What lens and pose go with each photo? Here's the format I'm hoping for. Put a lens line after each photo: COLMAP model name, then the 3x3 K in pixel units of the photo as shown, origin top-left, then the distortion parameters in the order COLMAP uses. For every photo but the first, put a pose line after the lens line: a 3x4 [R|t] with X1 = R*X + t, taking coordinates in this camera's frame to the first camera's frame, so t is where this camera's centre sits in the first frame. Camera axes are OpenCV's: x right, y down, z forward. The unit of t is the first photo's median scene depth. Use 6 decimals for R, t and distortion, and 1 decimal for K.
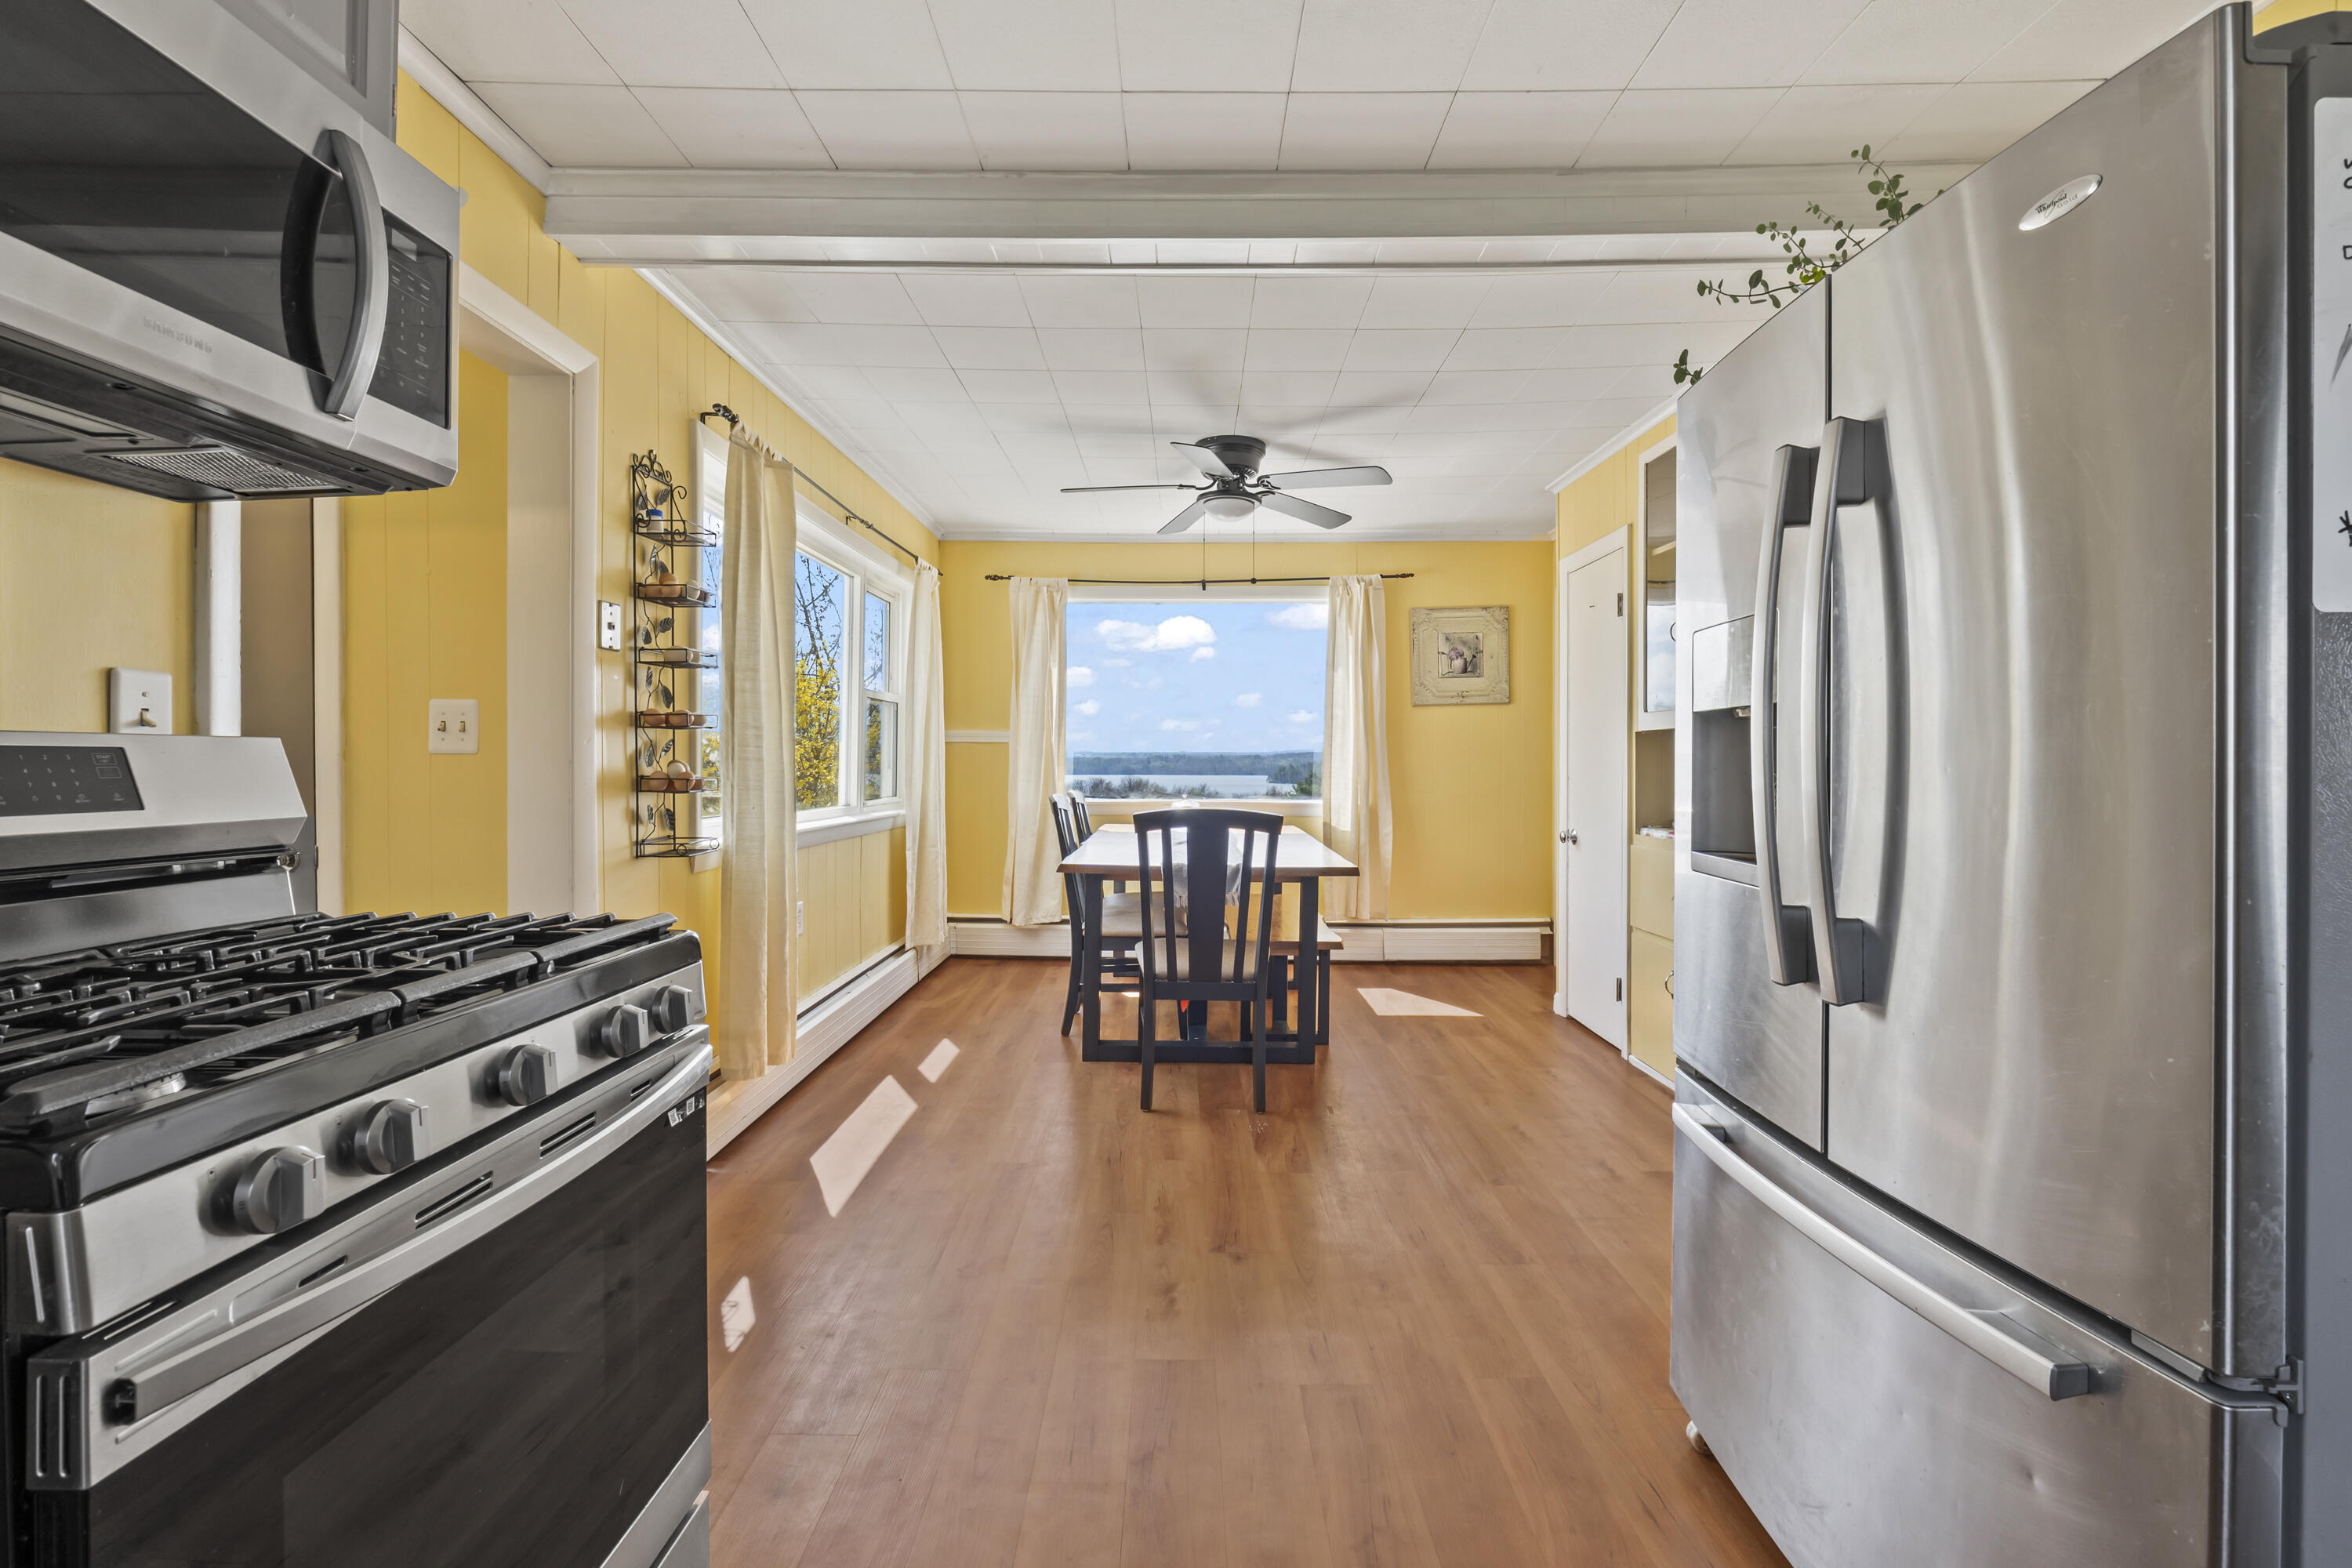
lens RADIAL K [[989.8, 0, 1178.2], [0, 989.8, 760.9], [0, 0, 1]] dist [-0.000683, -0.000109]
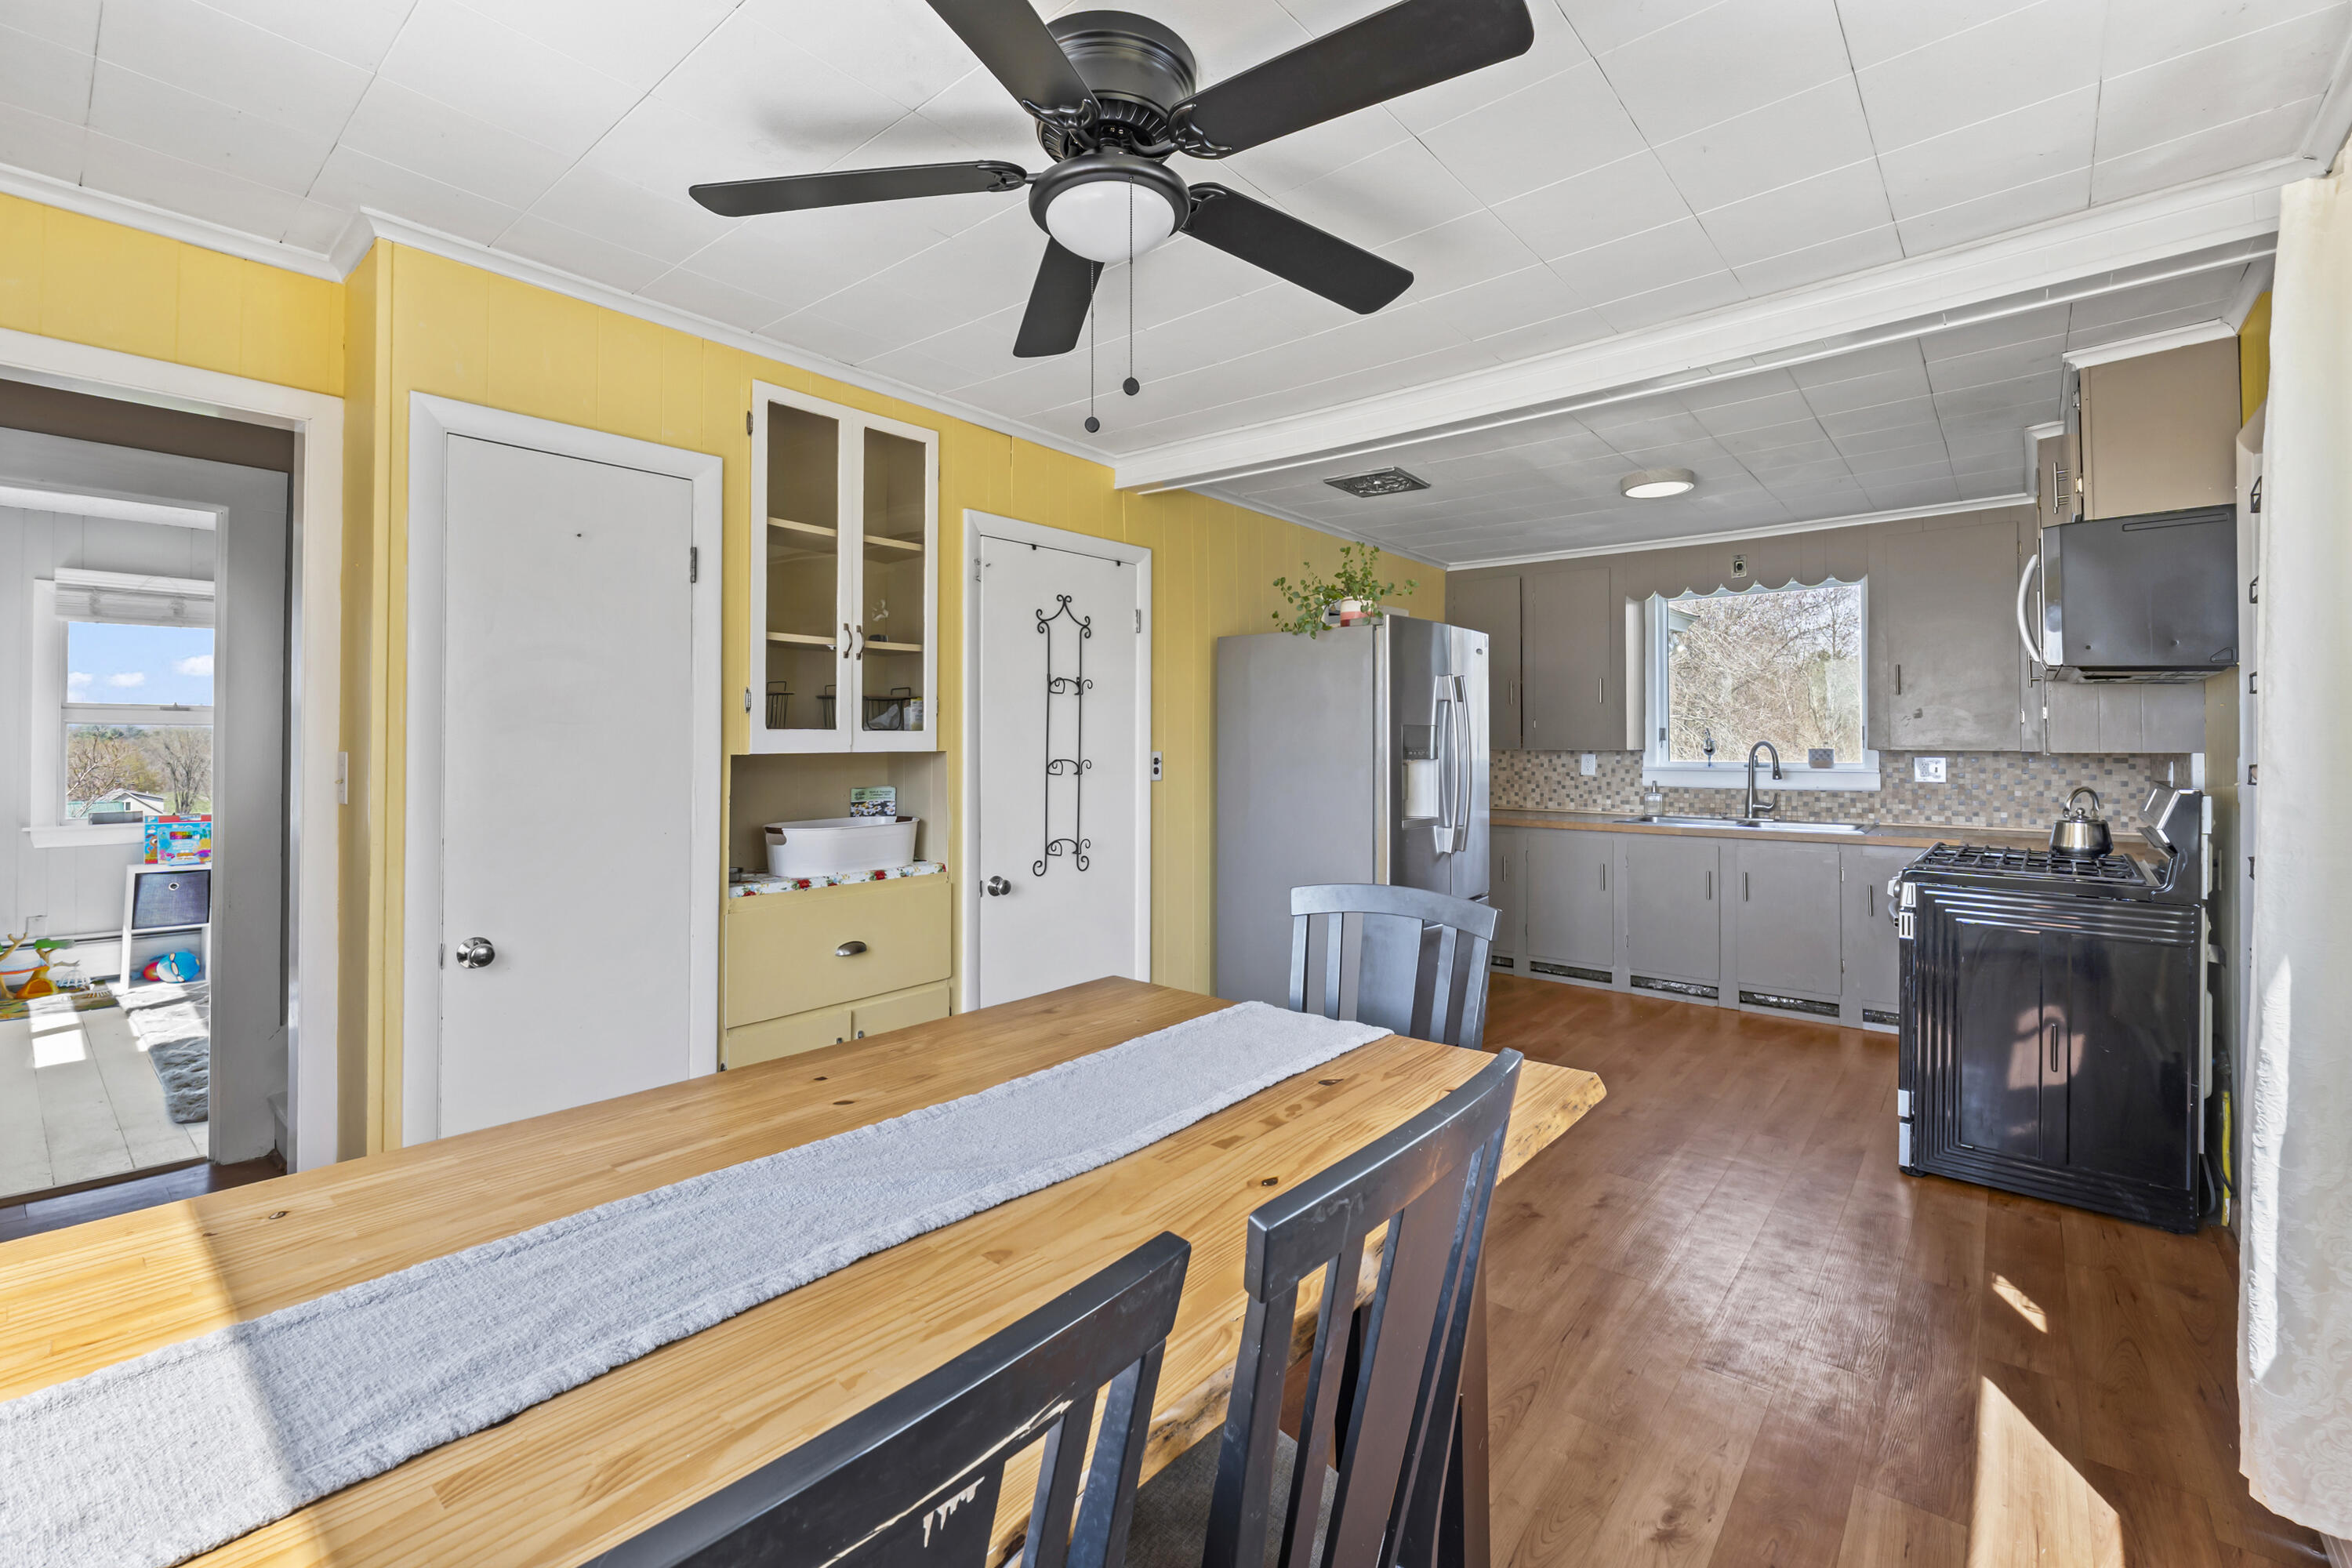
lens RADIAL K [[1004.3, 0, 1158.7], [0, 1004.3, 736.5], [0, 0, 1]] dist [-0.001701, -0.000229]
pose [[-0.764081, -0.003683, 0.645110, -0.356047], [-0.007863, 0.999963, -0.003605, -0.055003], [-0.645072, -0.007827, -0.764082, 2.062685]]
